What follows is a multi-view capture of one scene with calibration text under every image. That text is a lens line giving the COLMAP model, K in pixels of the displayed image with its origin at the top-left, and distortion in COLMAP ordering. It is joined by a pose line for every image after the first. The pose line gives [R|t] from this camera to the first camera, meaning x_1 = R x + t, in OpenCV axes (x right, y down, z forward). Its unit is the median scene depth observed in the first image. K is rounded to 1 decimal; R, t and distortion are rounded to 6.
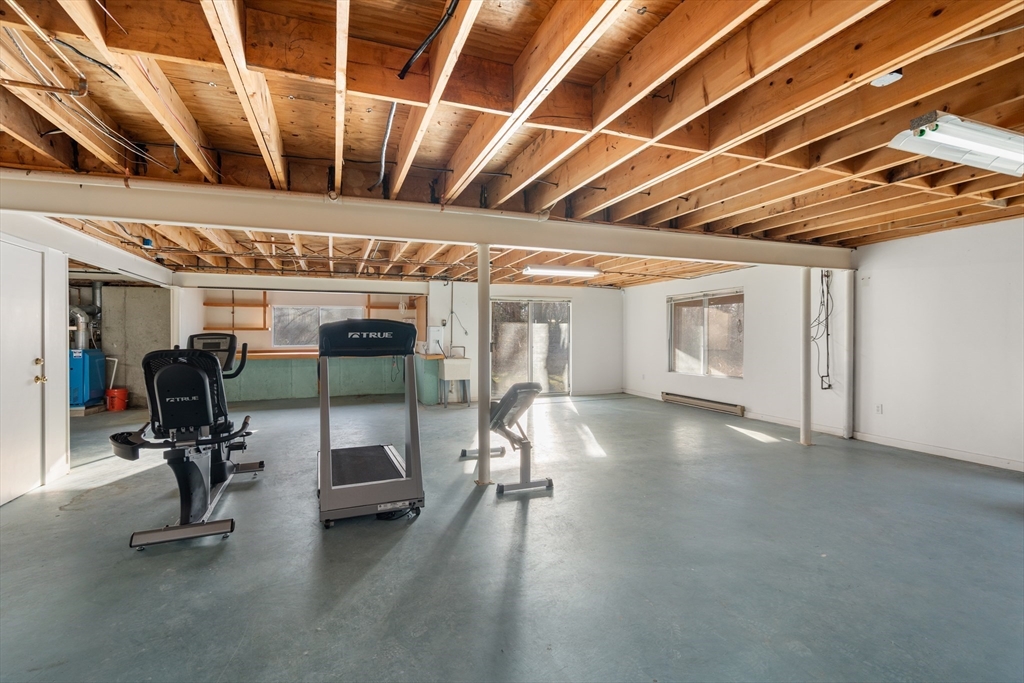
lens RADIAL K [[464.5, 0, 508.6], [0, 464.5, 336.5], [0, 0, 1]] dist [-0.002873, -0.000098]
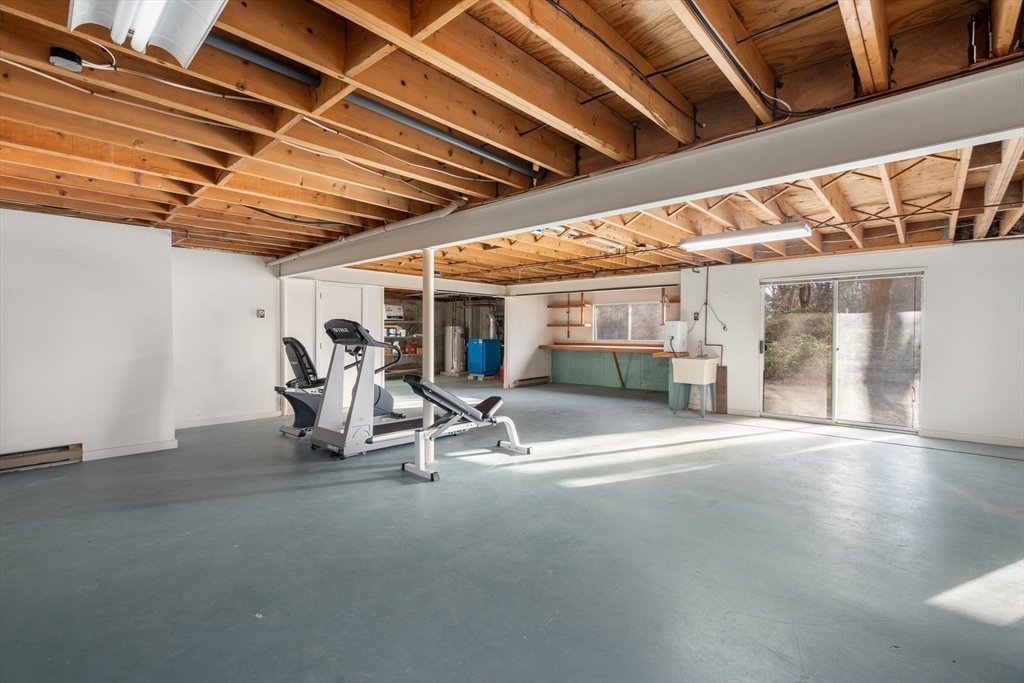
lens RADIAL K [[464.5, 0, 505.0], [0, 464.5, 340.4], [0, 0, 1]] dist [-0.002873, -0.000098]
pose [[0.433333, 0.020812, -0.900993, 0.458394], [-0.005103, 0.999774, 0.020640, -0.000628], [0.901219, -0.004346, 0.433341, 0.308428]]
